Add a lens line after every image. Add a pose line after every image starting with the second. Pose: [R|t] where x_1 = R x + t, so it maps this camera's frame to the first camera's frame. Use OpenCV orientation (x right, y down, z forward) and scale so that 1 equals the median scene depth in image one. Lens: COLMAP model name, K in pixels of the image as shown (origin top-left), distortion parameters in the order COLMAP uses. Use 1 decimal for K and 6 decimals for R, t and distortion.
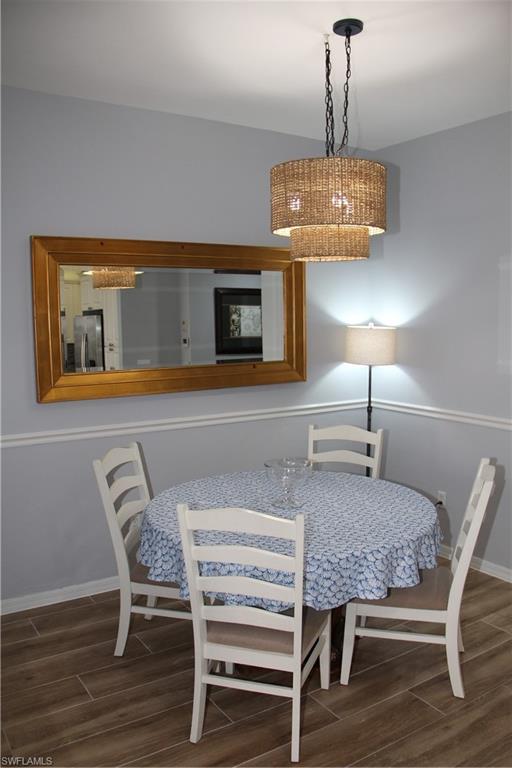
lens RADIAL K [[635.9, 0, 256.0], [0, 635.9, 384.0], [0, 0, 1]] dist [-0.174231, 0.121211]
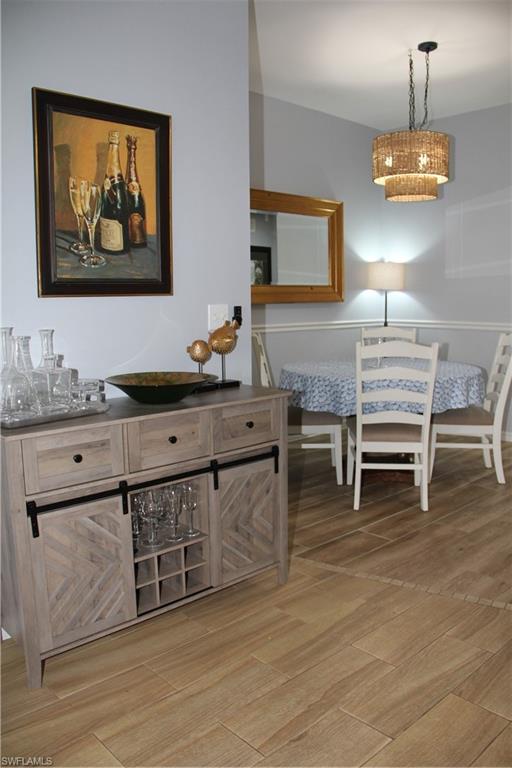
lens RADIAL K [[635.9, 0, 256.0], [0, 635.9, 384.0], [0, 0, 1]] dist [-0.174231, 0.121211]
pose [[0.983255, -0.026851, 0.180243, -0.555241], [0.023537, 0.999513, 0.020504, 0.218004], [-0.180706, -0.015918, 0.983408, -0.427649]]
